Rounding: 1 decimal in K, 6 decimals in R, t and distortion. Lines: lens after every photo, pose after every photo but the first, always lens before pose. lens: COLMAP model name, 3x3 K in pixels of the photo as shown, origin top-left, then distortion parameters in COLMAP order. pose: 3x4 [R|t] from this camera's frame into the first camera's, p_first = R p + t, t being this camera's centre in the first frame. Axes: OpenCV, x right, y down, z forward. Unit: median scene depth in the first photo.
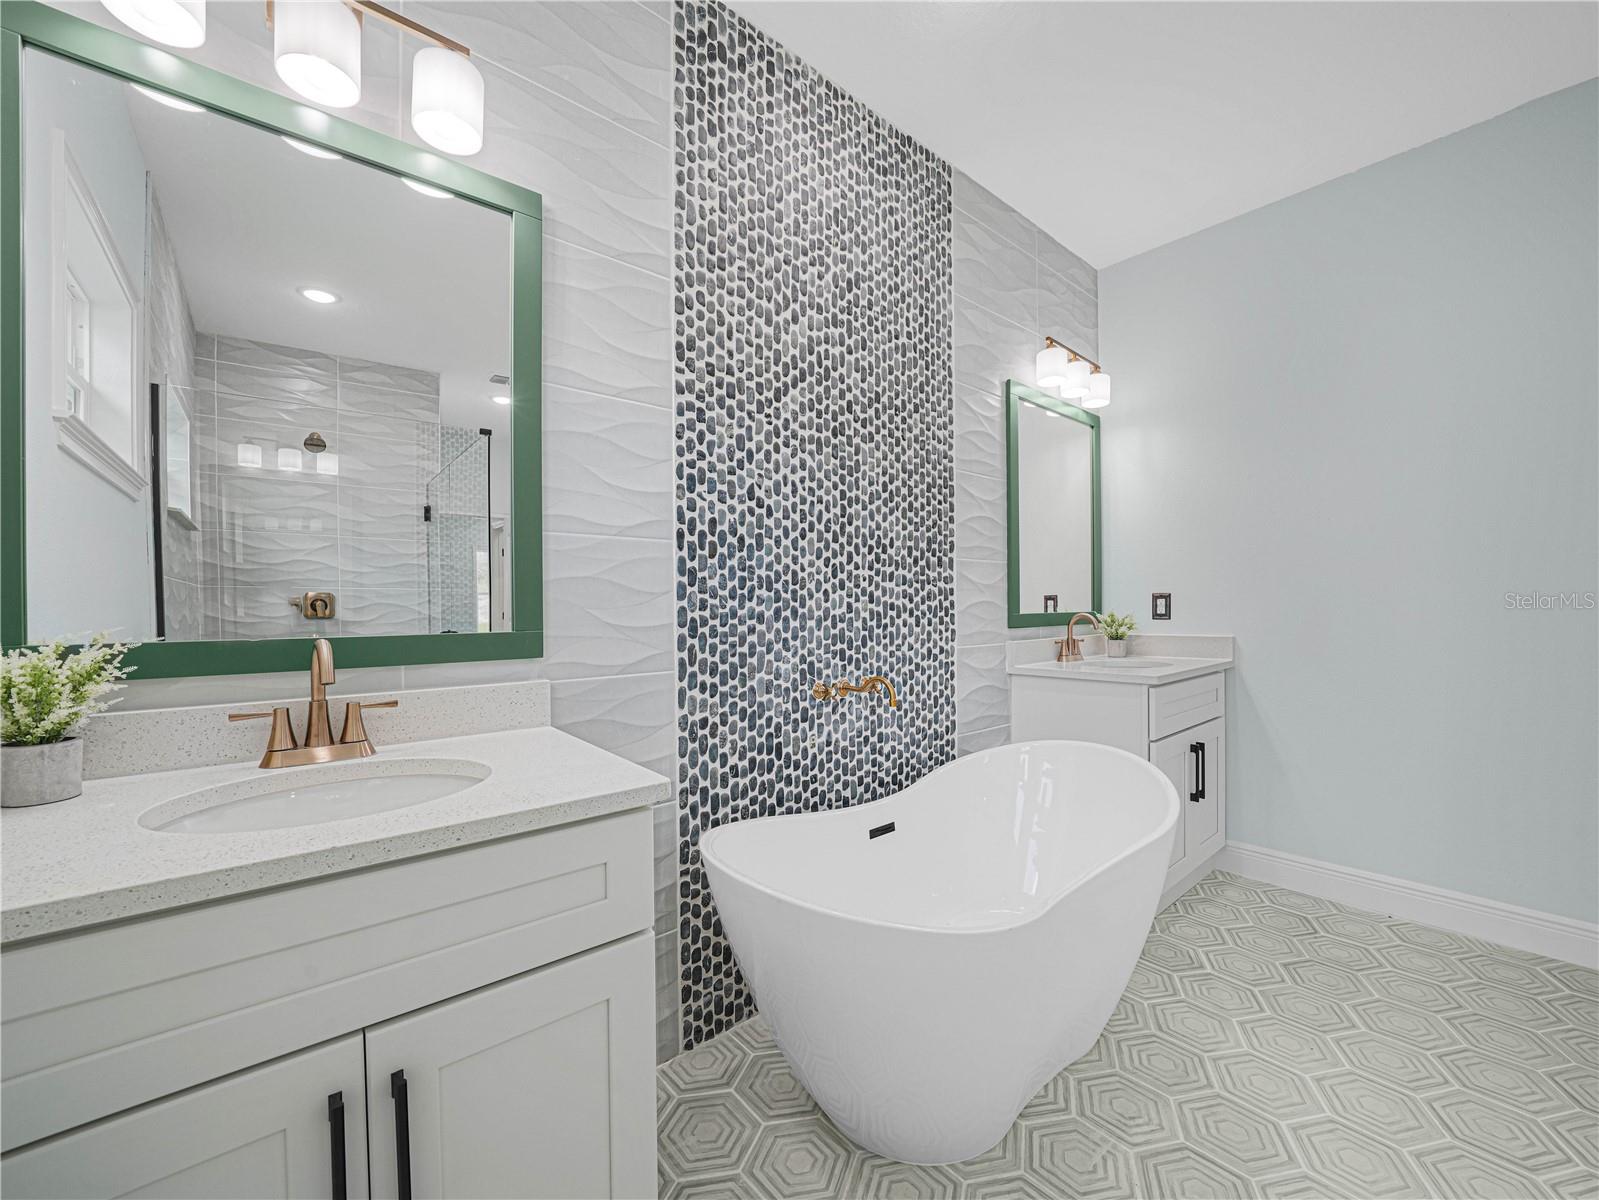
lens RADIAL K [[636.2, 0, 810.7], [0, 636.2, 602.4], [0, 0, 1]] dist [-0.022270, -0.000053]
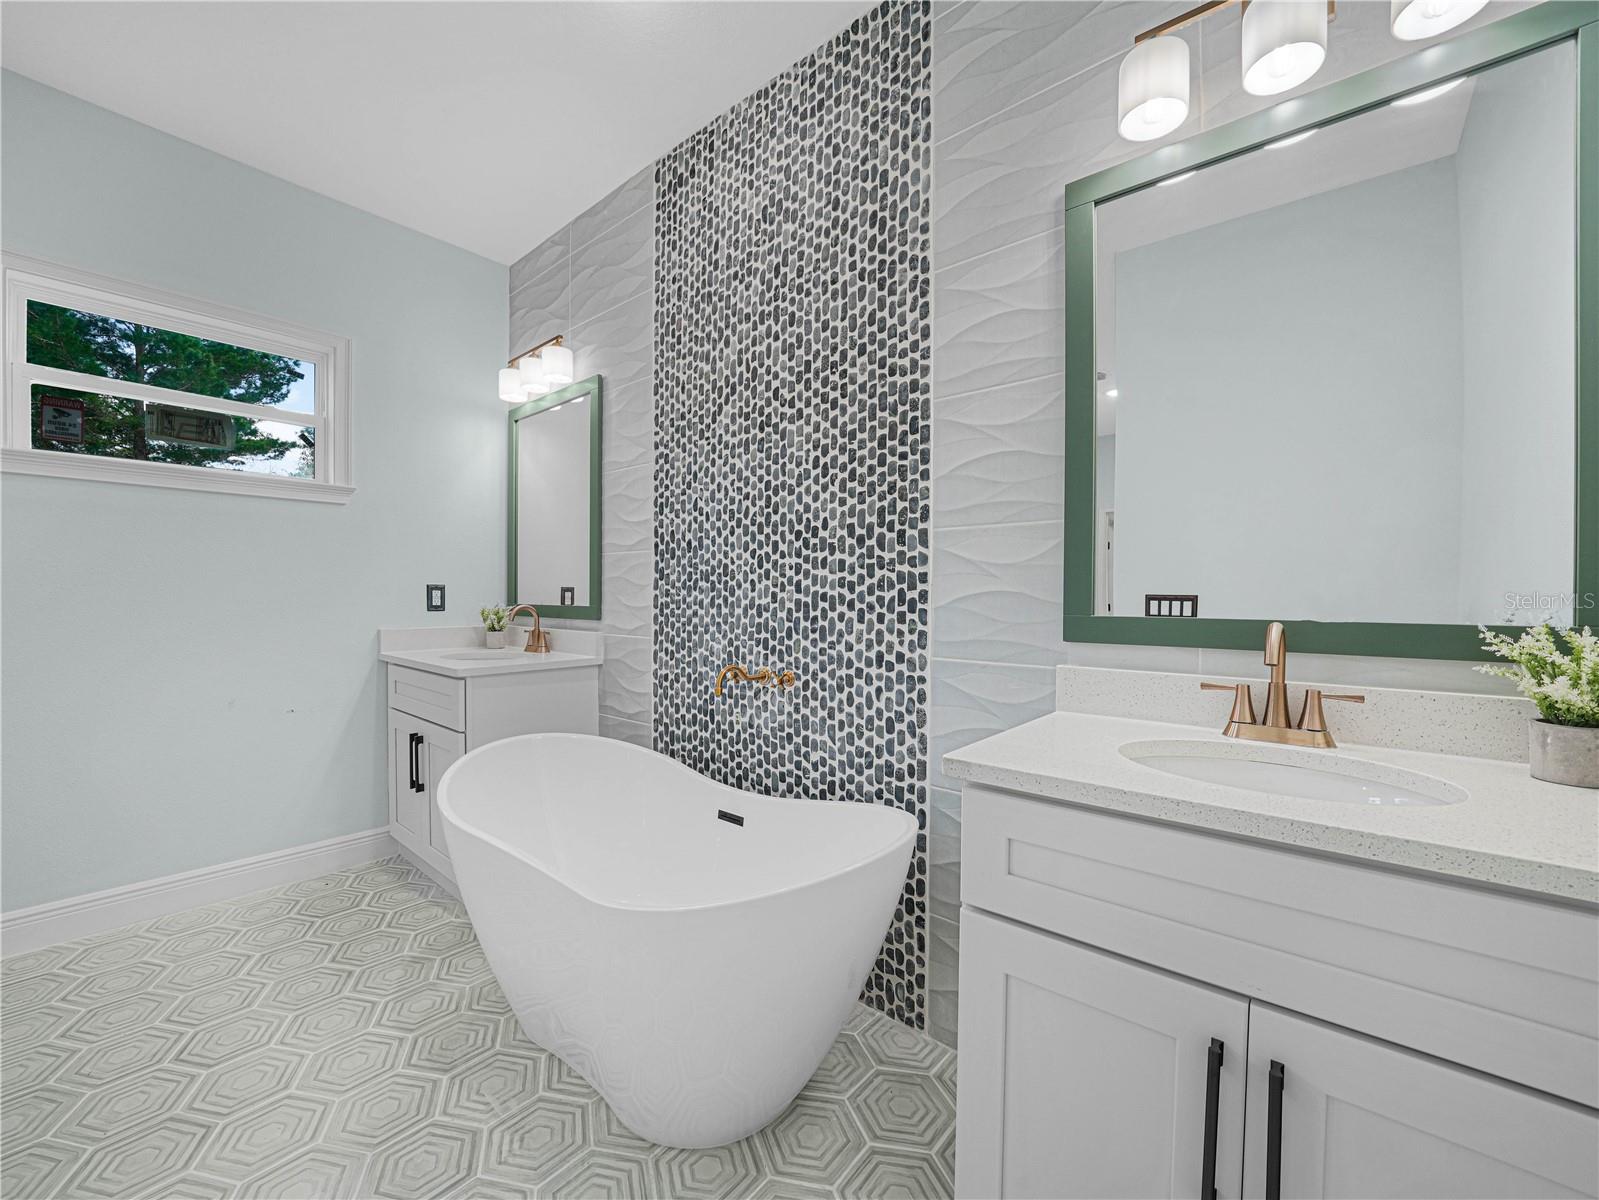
lens RADIAL K [[636.2, 0, 815.0], [0, 636.2, 588.5], [0, 0, 1]] dist [-0.022270, -0.000053]
pose [[0.168956, 0.000930, -0.985623, 1.082445], [0.001001, 0.999999, 0.001115, -0.006919], [0.985623, -0.001175, 0.168954, 0.924332]]
